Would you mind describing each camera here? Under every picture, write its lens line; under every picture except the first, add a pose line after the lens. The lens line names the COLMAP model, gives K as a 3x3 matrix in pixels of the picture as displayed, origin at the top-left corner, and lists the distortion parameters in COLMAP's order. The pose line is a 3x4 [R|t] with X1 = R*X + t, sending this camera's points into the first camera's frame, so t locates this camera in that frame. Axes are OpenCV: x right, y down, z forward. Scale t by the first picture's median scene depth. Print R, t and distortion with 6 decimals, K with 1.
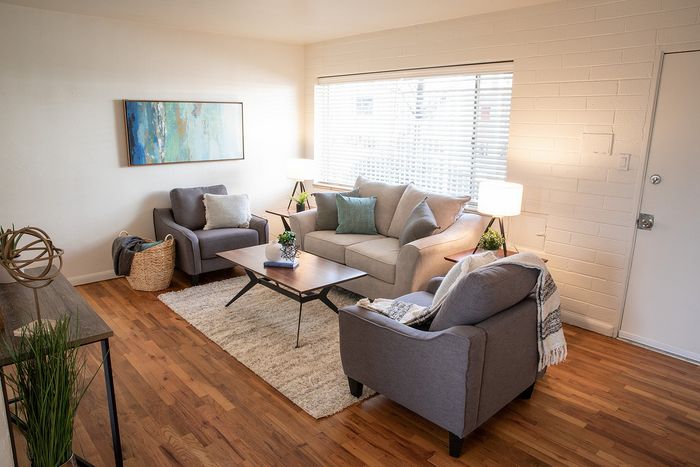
lens RADIAL K [[475.1, 0, 350.0], [0, 475.1, 233.5], [0, 0, 1]] dist [-0.112219, 0.084420]
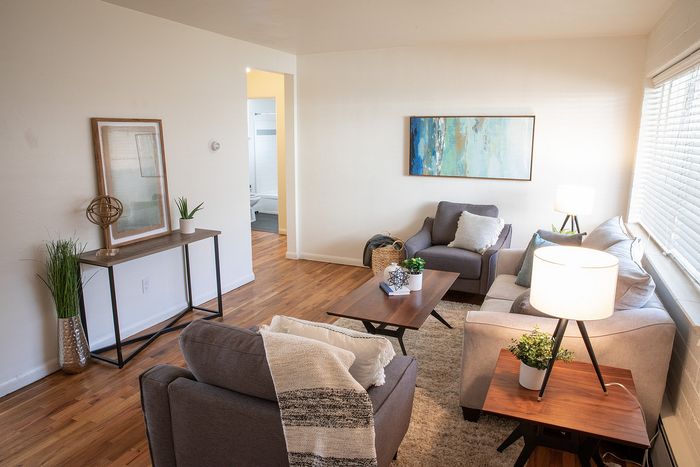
lens RADIAL K [[475.1, 0, 350.0], [0, 475.1, 233.5], [0, 0, 1]] dist [-0.112219, 0.084420]
pose [[0.411050, 0.171986, -0.895242, 0.493385], [-0.213406, 0.972909, 0.088922, -0.078599], [0.886282, 0.154499, 0.436617, 0.392833]]
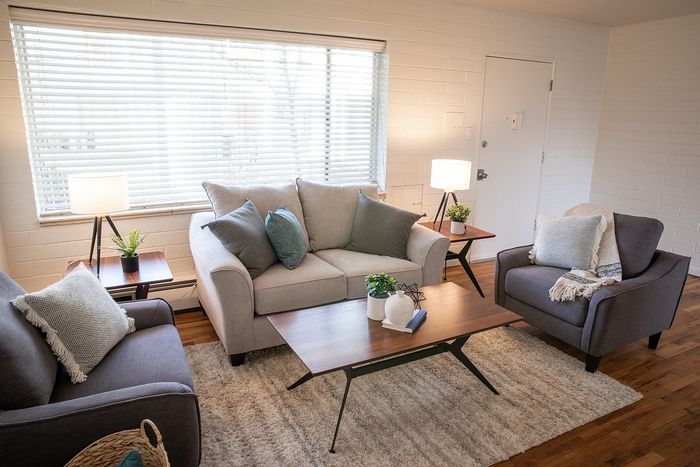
lens RADIAL K [[475.1, 0, 350.0], [0, 475.1, 233.5], [0, 0, 1]] dist [-0.112219, 0.084420]
pose [[0.248035, -0.252616, 0.935235, -0.586844], [0.204904, 0.957241, 0.204217, -0.158346], [-0.946833, 0.140980, 0.289192, 0.681123]]
